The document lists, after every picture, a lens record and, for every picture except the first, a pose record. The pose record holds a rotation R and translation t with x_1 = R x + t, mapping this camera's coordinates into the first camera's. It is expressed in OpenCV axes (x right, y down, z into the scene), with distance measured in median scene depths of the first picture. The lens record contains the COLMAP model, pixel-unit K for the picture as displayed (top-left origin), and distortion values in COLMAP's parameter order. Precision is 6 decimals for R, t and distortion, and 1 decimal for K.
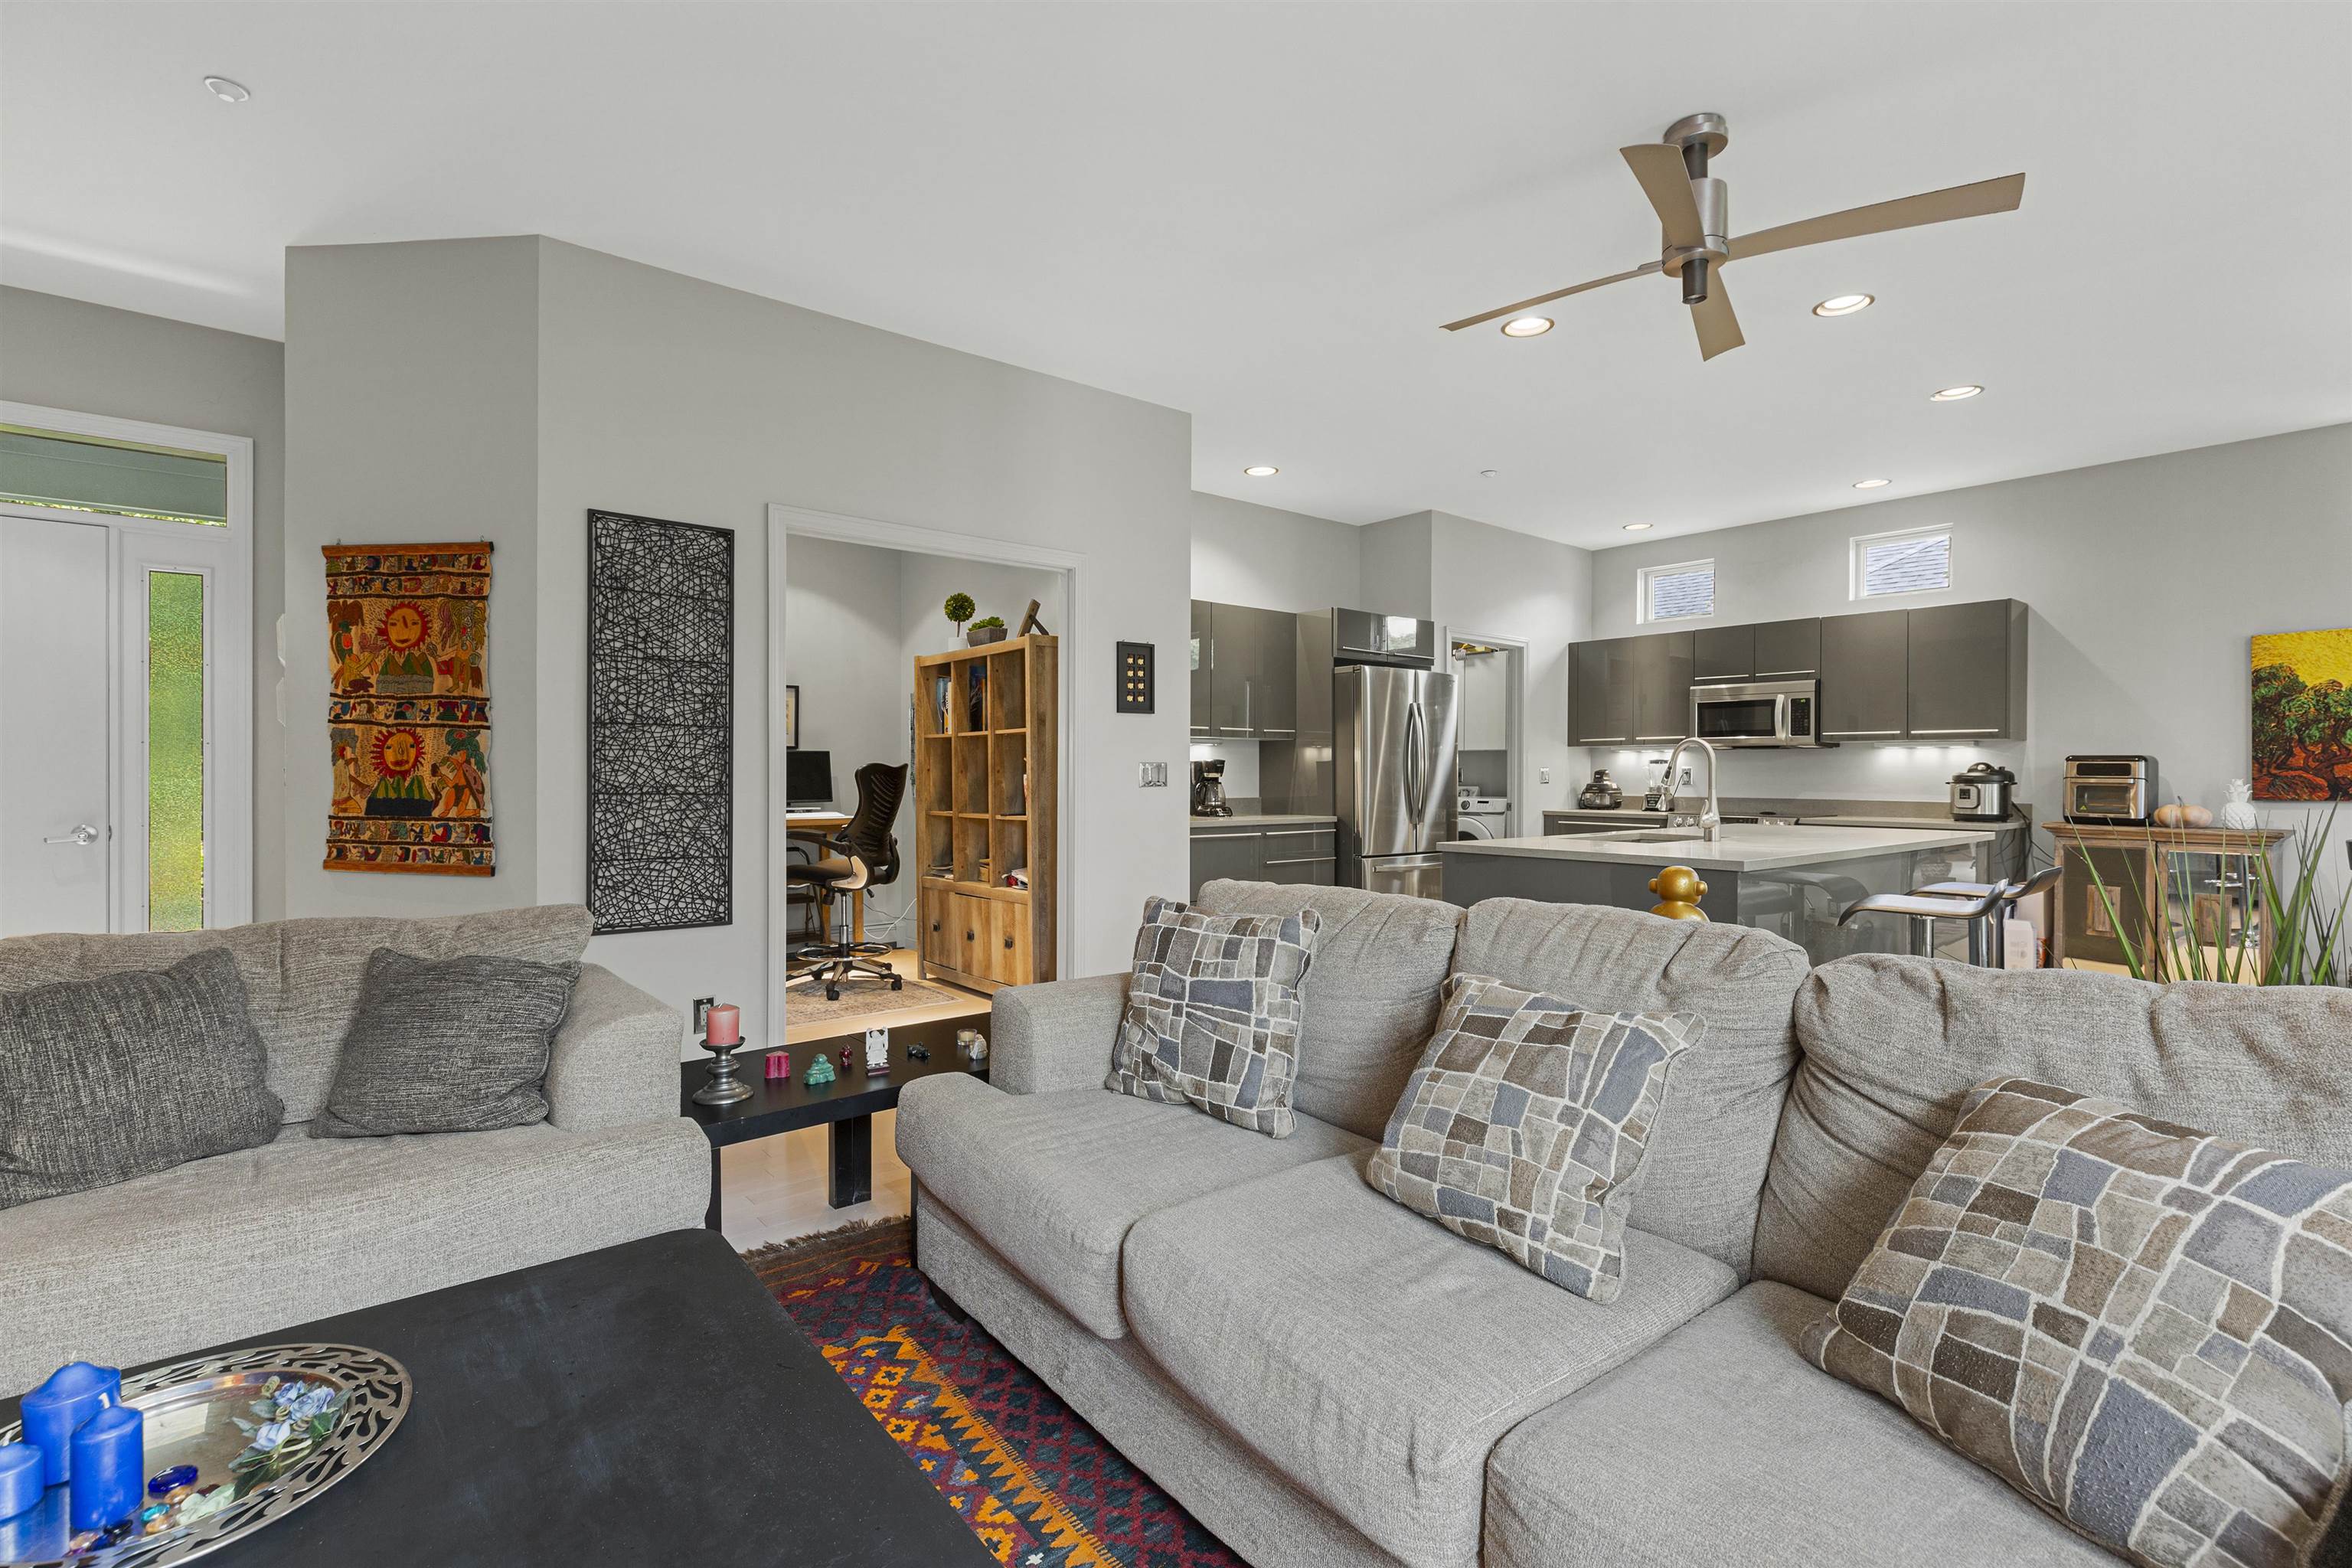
lens RADIAL K [[1065.0, 0, 1172.0], [0, 1065.0, 776.2], [0, 0, 1]] dist [0.002709, 0.000041]
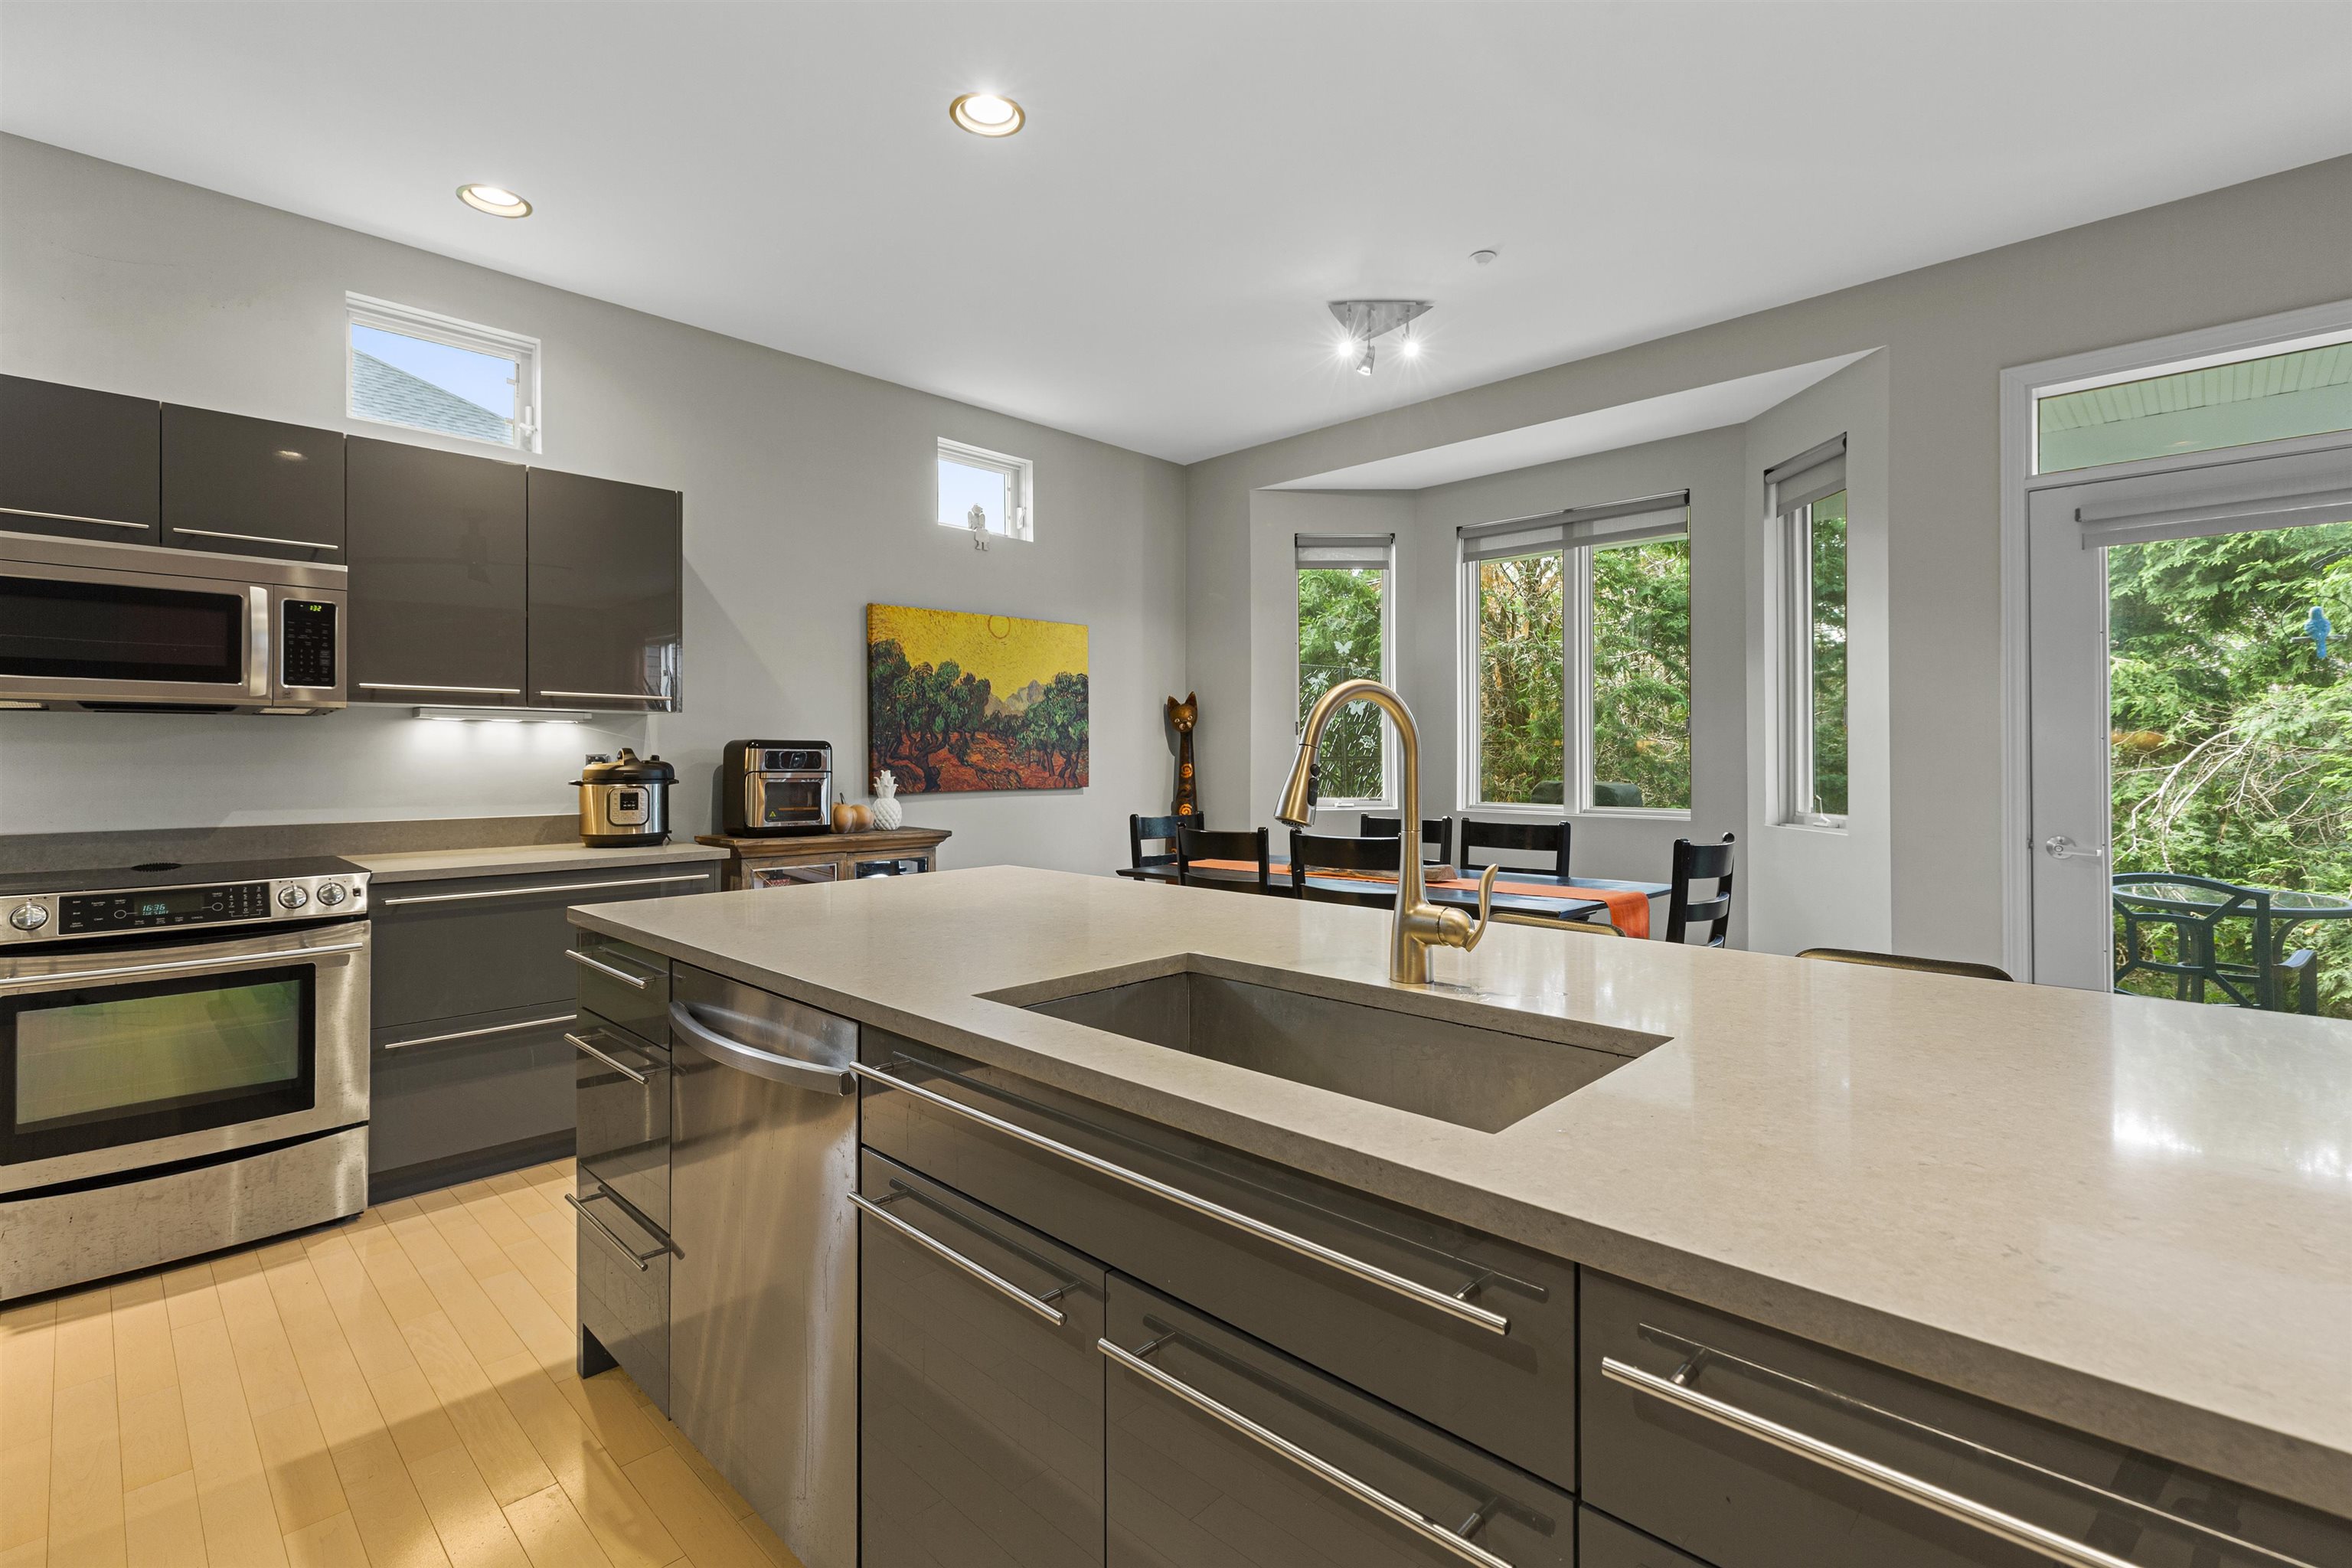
lens RADIAL K [[1070.0, 0, 1172.6], [0, 1070.0, 762.8], [0, 0, 1]] dist [-0.001145, 0.000545]
pose [[-0.116048, -0.008281, 0.993209, 0.112322], [0.005319, 0.999946, 0.008959, -0.008545], [-0.993229, 0.006323, -0.115997, 0.767053]]
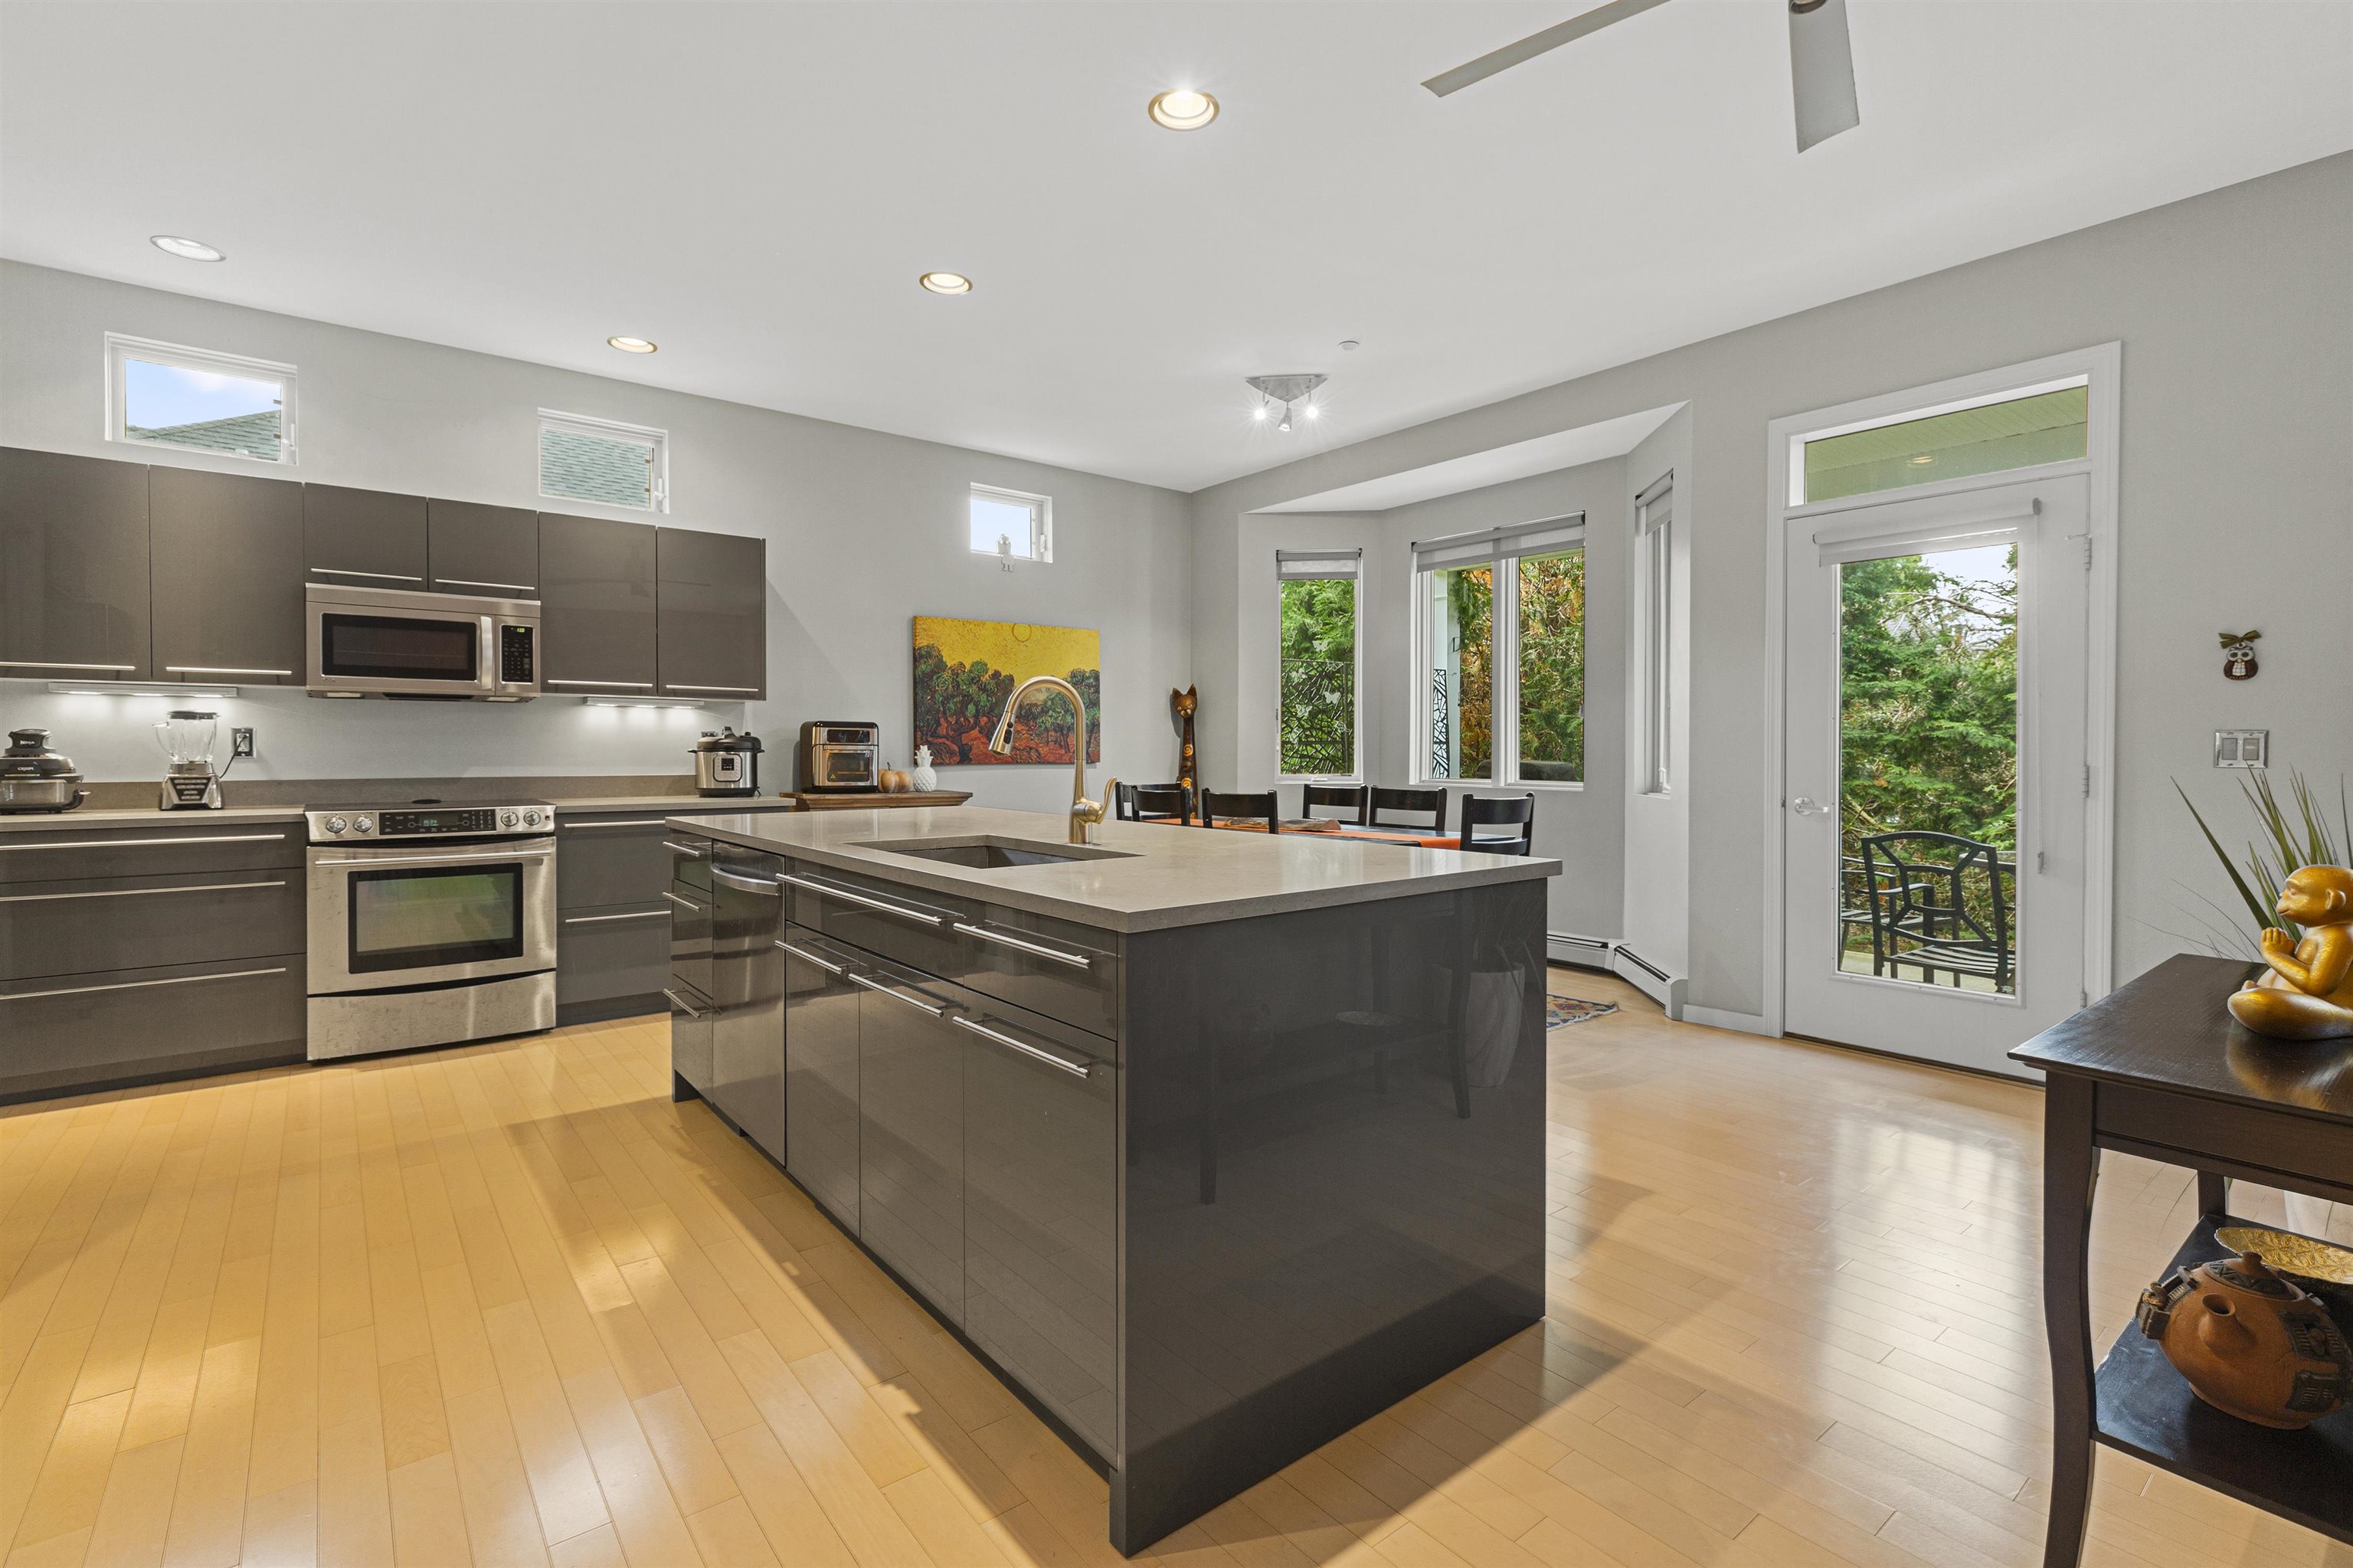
lens RADIAL K [[1065.5, 0, 1172.5], [0, 1065.5, 776.2], [0, 0, 1]] dist [0.002709, 0.000041]
pose [[0.007476, -0.028135, 0.999576, -0.086007], [0.001880, 0.999603, 0.028122, 0.003301], [-0.999970, 0.001669, 0.007526, 0.647247]]
